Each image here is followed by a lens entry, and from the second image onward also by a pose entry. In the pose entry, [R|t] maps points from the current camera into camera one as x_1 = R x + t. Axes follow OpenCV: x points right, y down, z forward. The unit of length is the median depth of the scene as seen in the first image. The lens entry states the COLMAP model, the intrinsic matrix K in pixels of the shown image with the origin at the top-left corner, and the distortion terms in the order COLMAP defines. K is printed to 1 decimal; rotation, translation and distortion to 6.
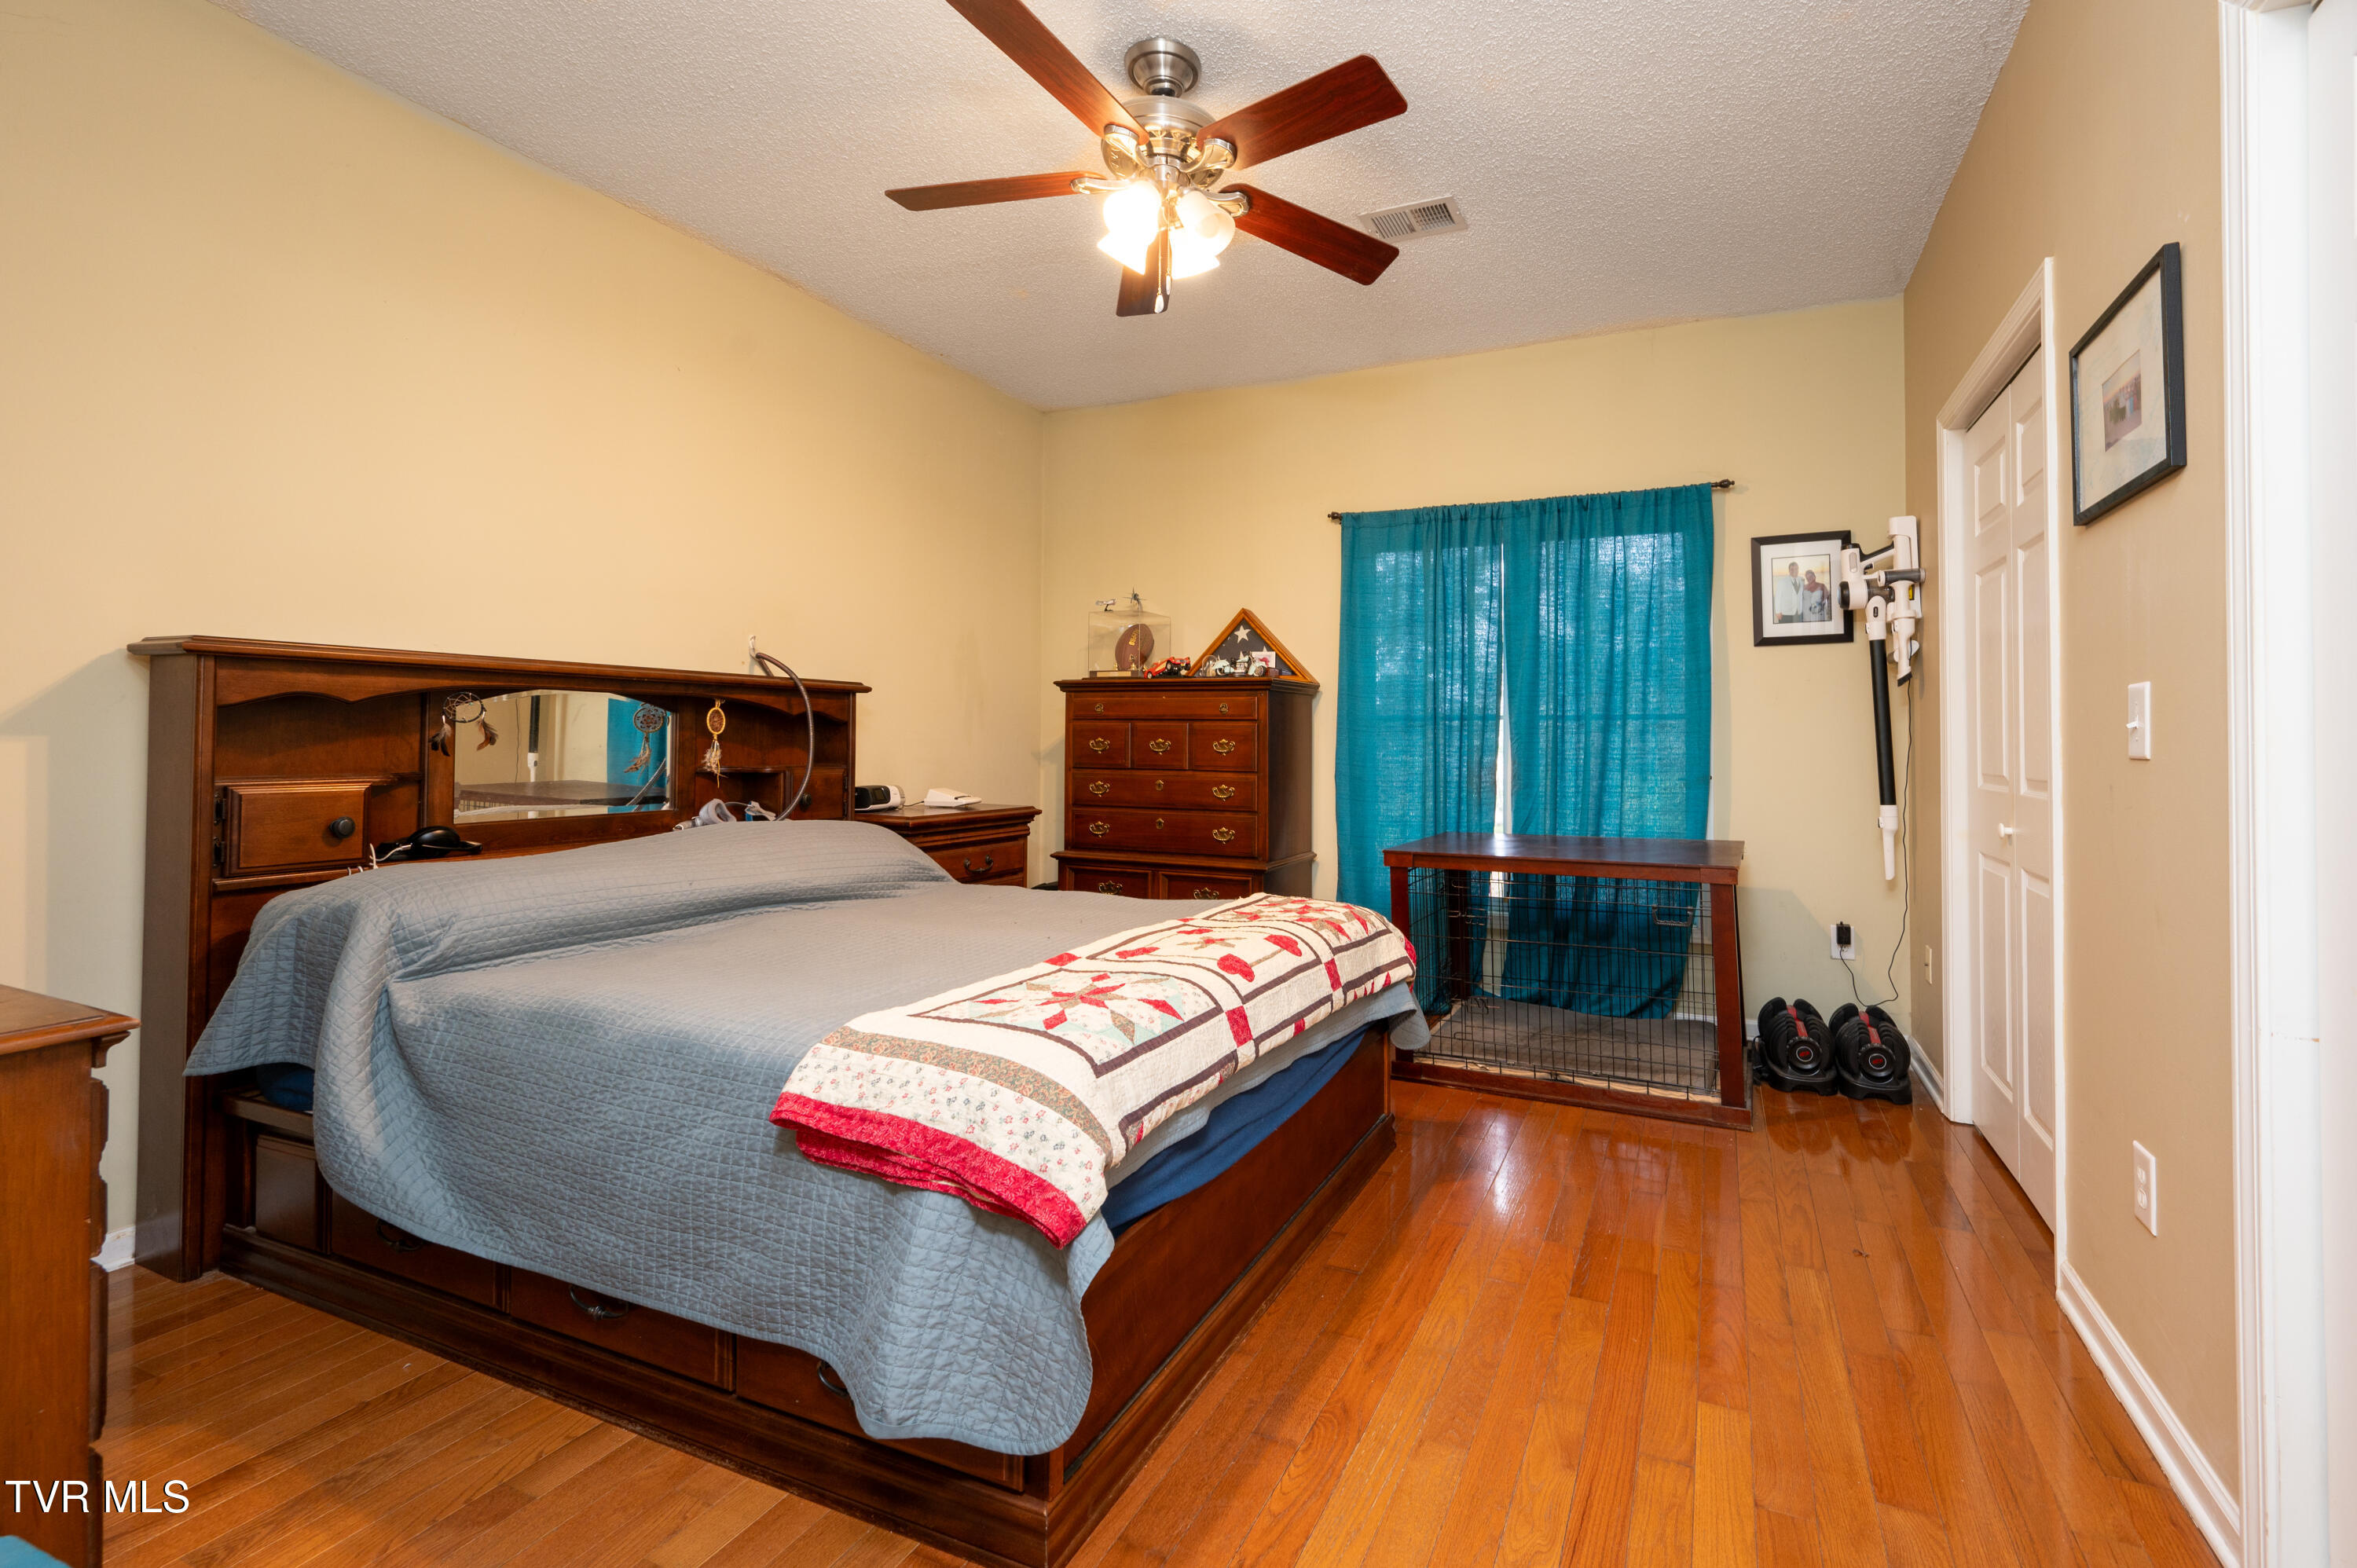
lens RADIAL K [[990.8, 0, 1308.9], [0, 990.8, 770.0], [0, 0, 1]] dist [-0.001306, -0.000200]
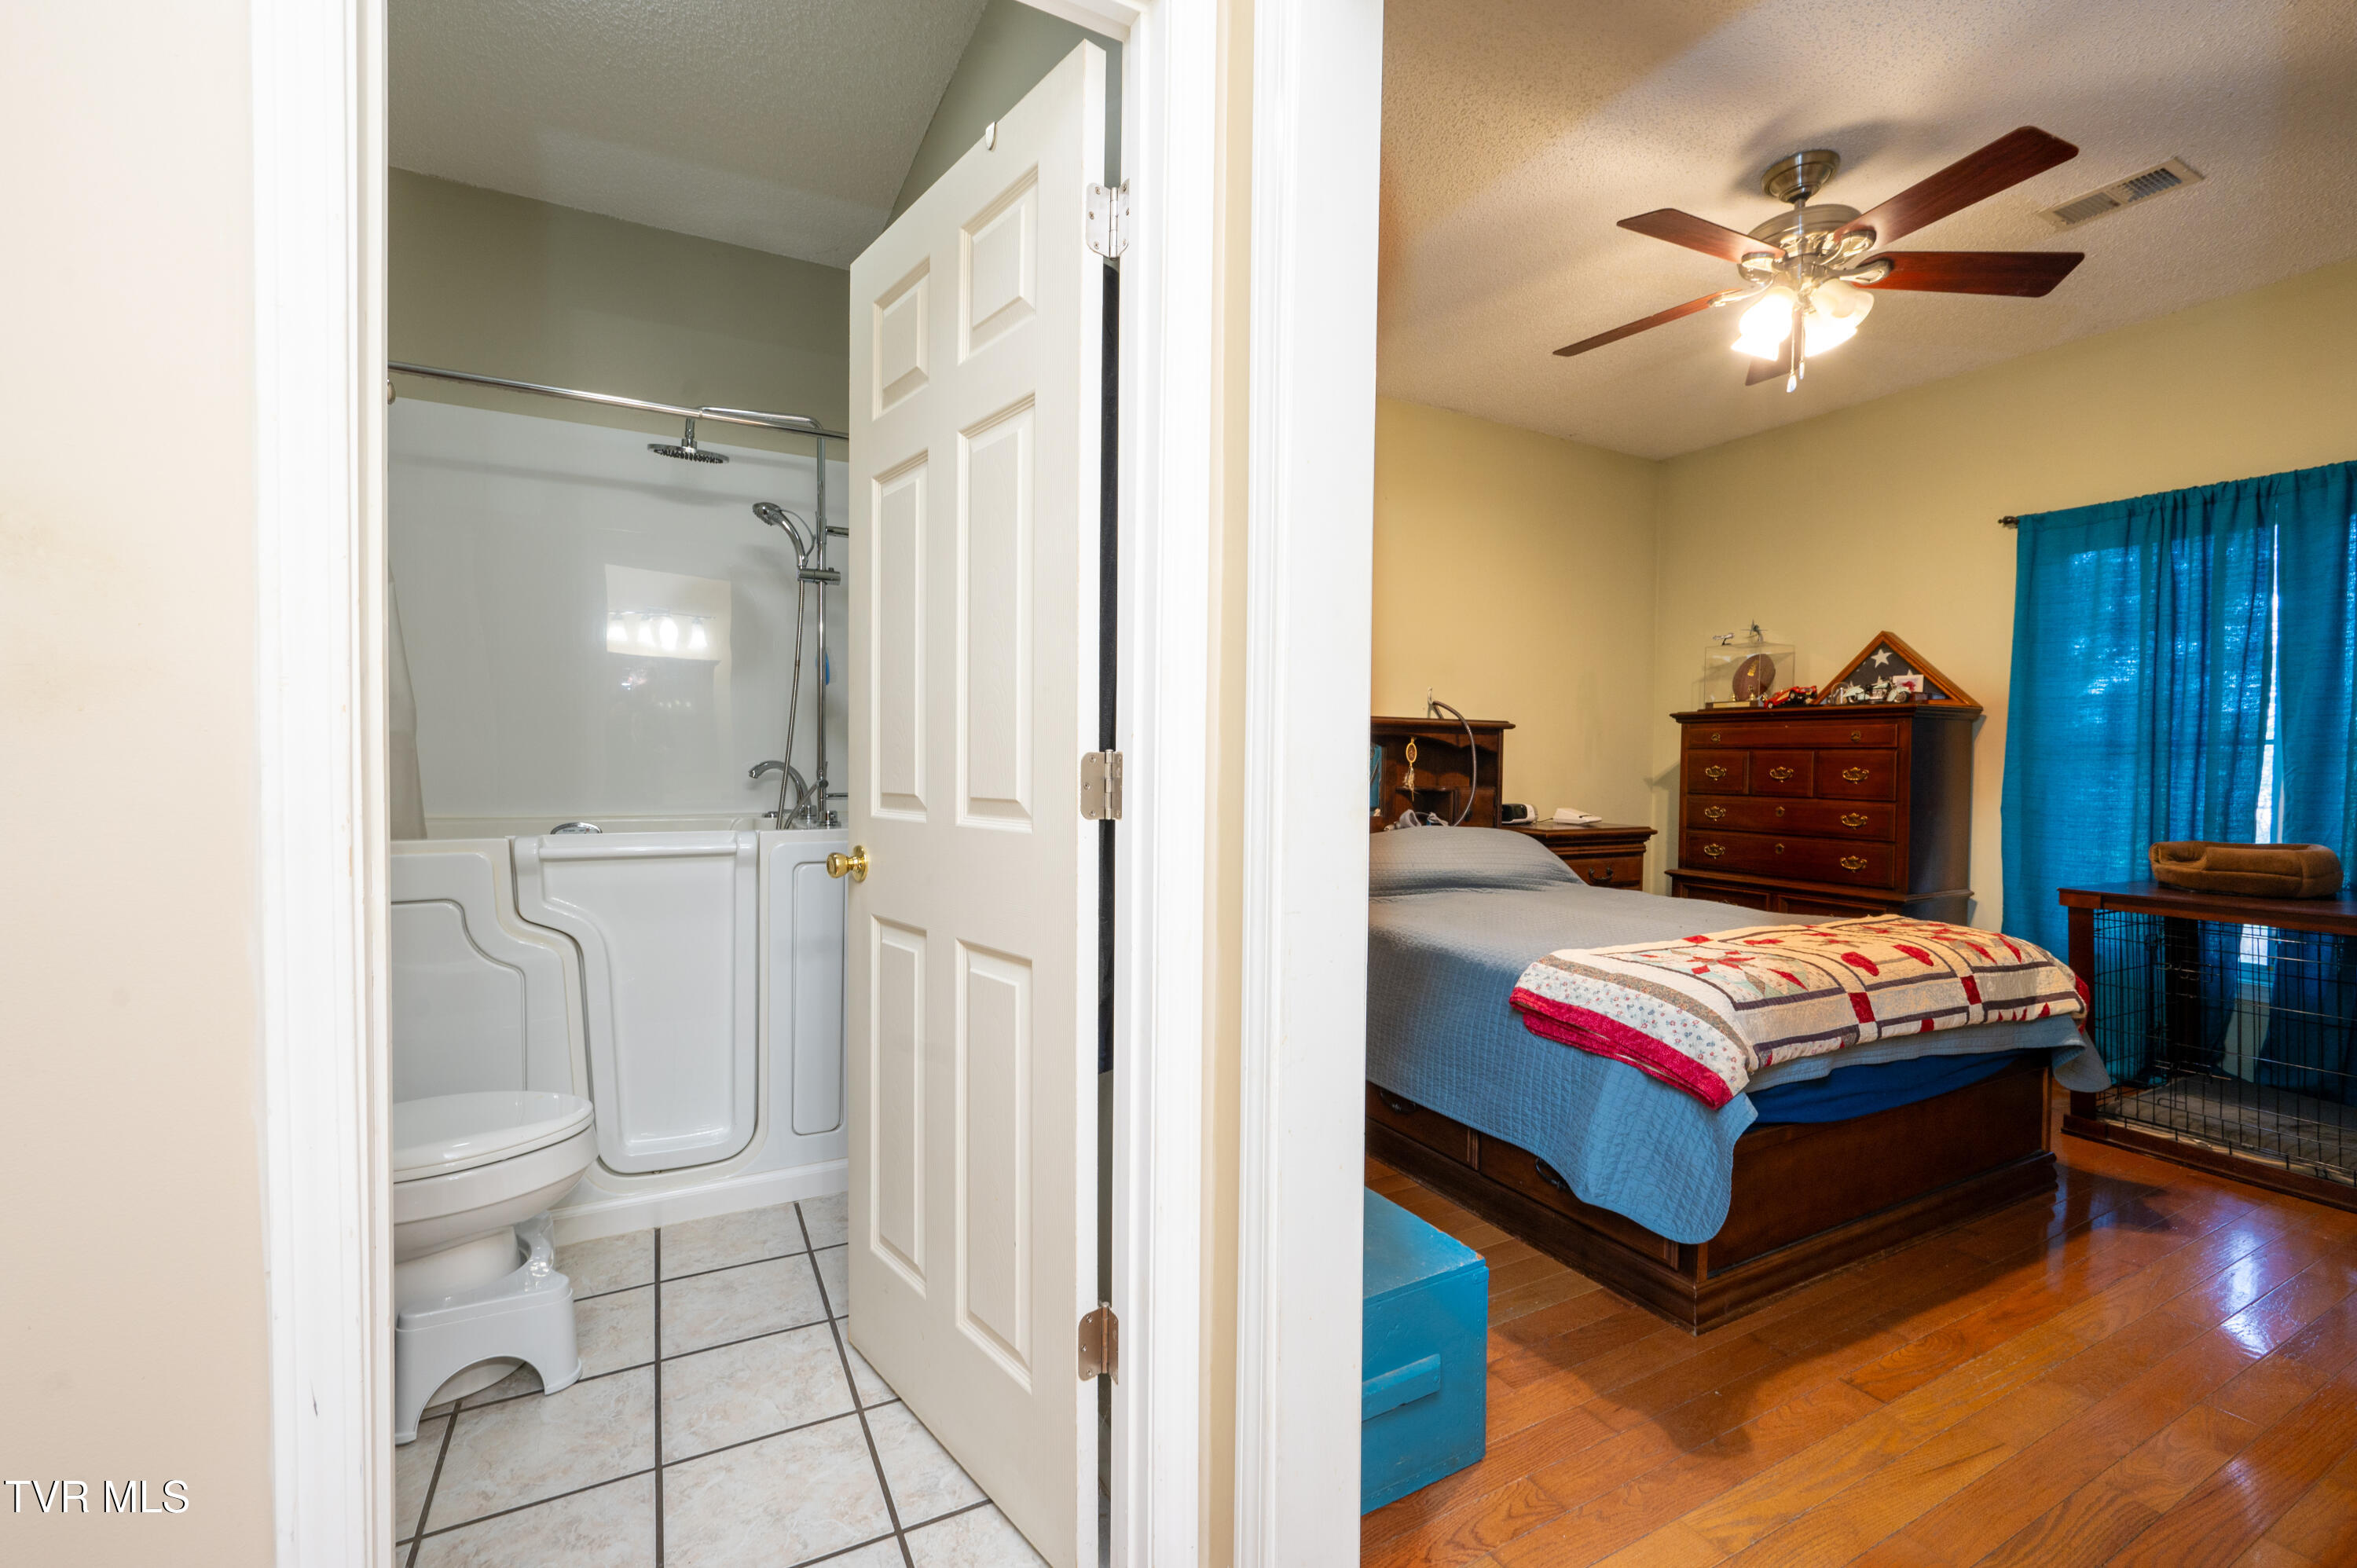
lens RADIAL K [[993.2, 0, 1178.5], [0, 993.2, 784.0], [0, 0, 1]] dist [-0.003733, 0.000202]
pose [[0.772546, 0.014539, -0.634792, 0.037520], [-0.021987, 0.999751, -0.003860, 0.007809], [0.634578, 0.016939, 0.772673, -0.352153]]
